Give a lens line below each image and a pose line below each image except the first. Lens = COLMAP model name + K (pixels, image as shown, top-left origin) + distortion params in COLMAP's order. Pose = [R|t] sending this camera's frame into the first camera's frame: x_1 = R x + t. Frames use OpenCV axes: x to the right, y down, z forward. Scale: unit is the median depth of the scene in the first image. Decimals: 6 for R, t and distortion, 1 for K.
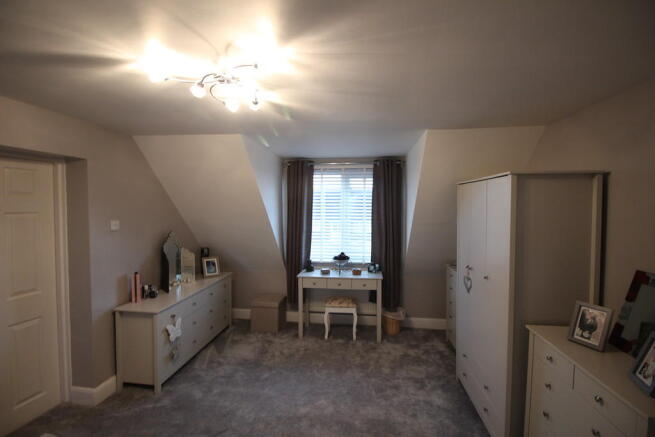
lens RADIAL K [[304.8, 0, 326.3], [0, 304.8, 214.4], [0, 0, 1]] dist [-0.011029, -0.007061]
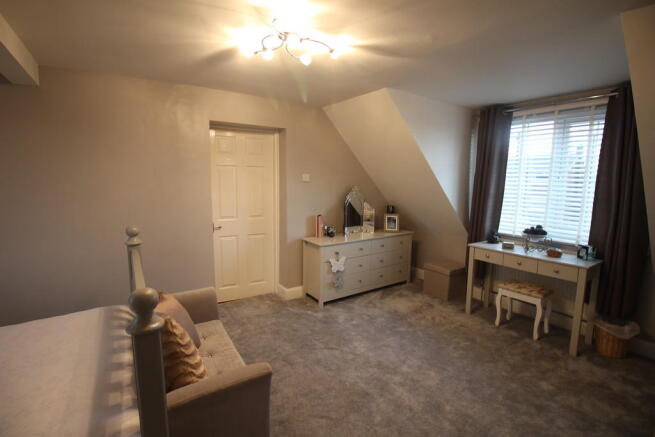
lens RADIAL K [[304.8, 0, 326.1], [0, 304.8, 216.4], [0, 0, 1]] dist [-0.011029, -0.007061]
pose [[0.656970, 0.103846, -0.746730, 0.293969], [-0.032873, 0.993472, 0.109238, 0.042938], [0.753199, -0.047219, 0.656095, 0.130704]]
